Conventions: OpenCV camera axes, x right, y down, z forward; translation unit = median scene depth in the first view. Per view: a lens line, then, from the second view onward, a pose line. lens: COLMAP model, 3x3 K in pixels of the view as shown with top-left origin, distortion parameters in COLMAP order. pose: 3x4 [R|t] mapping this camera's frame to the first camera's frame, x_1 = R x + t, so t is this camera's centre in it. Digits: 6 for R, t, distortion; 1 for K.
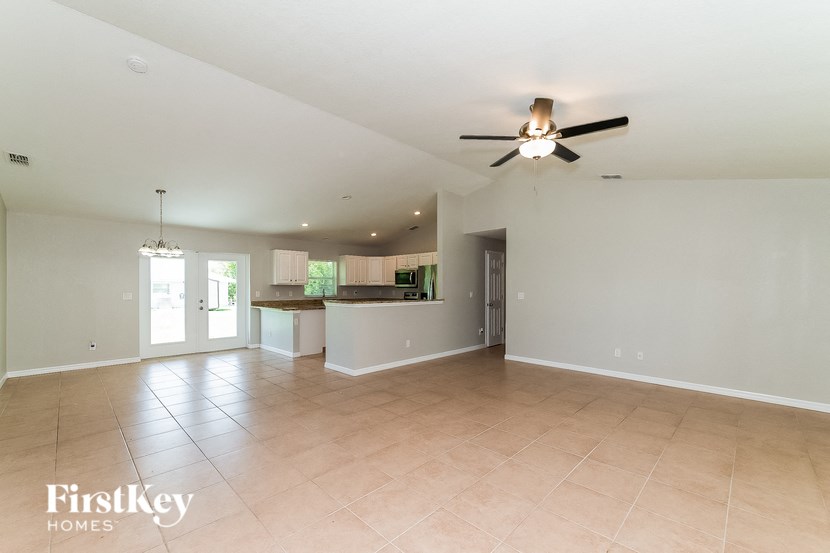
lens RADIAL K [[344.3, 0, 410.8], [0, 344.3, 285.3], [0, 0, 1]] dist [-0.000393, -0.000107]
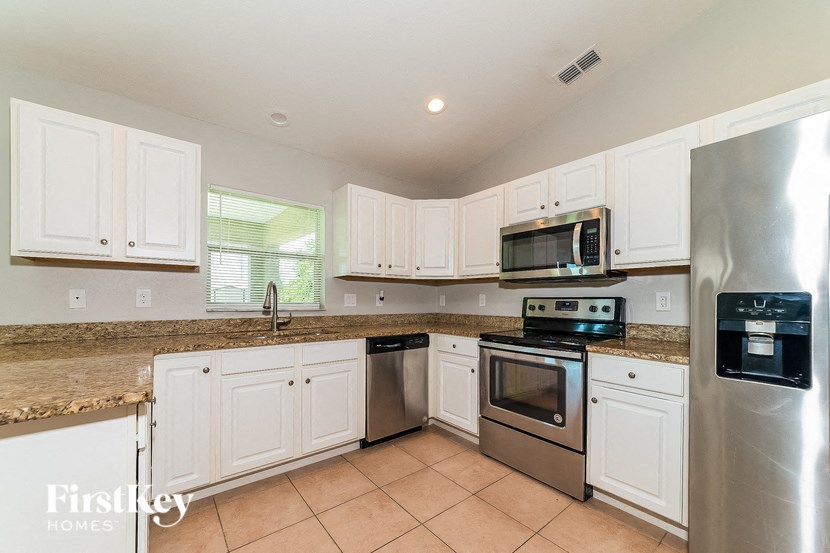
lens RADIAL K [[321.9, 0, 417.0], [0, 321.9, 298.8], [0, 0, 1]] dist [-0.000144, -0.000010]
pose [[0.995513, 0.006263, -0.094416, -0.103022], [-0.005895, 0.999974, 0.004171, 0.022891], [0.094439, -0.003595, 0.995524, 0.766481]]
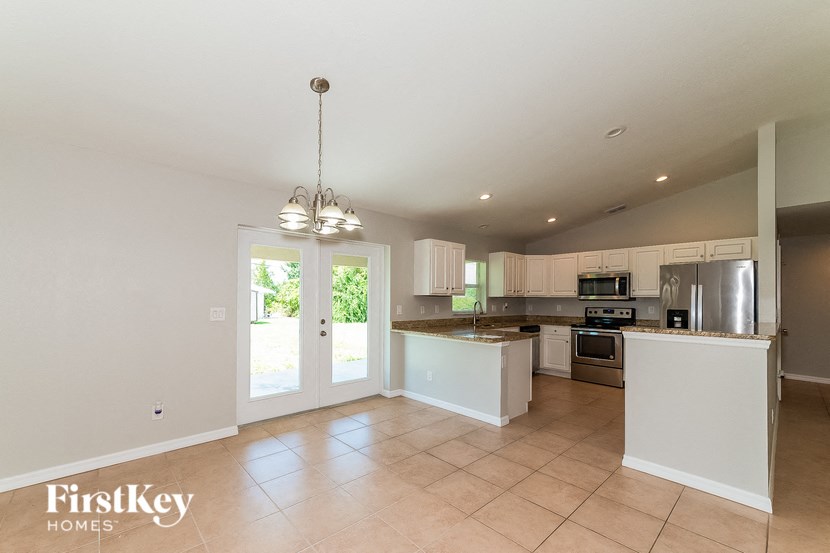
lens RADIAL K [[344.4, 0, 418.1], [0, 344.4, 298.4], [0, 0, 1]] dist [-0.000828, -0.000034]
pose [[0.999535, 0.005754, -0.029944, -0.368451], [-0.005649, 0.999978, 0.003583, 0.002169], [0.029964, -0.003412, 0.999545, 0.352143]]
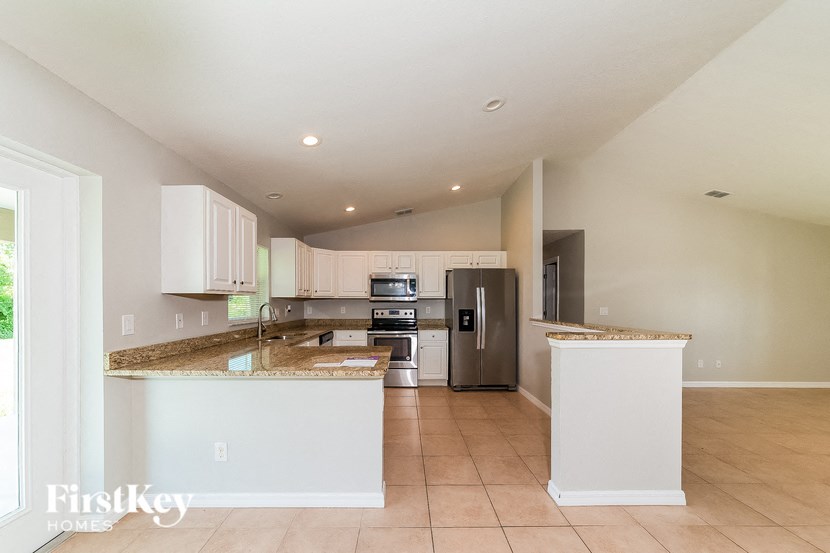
lens RADIAL K [[304.2, 0, 402.0], [0, 304.2, 302.5], [0, 0, 1]] dist [-0.000868, -0.000063]
pose [[0.708015, -0.002220, 0.706194, -0.434342], [-0.004218, 0.999964, 0.007373, 0.004043], [-0.706185, -0.008199, 0.707980, 0.619100]]
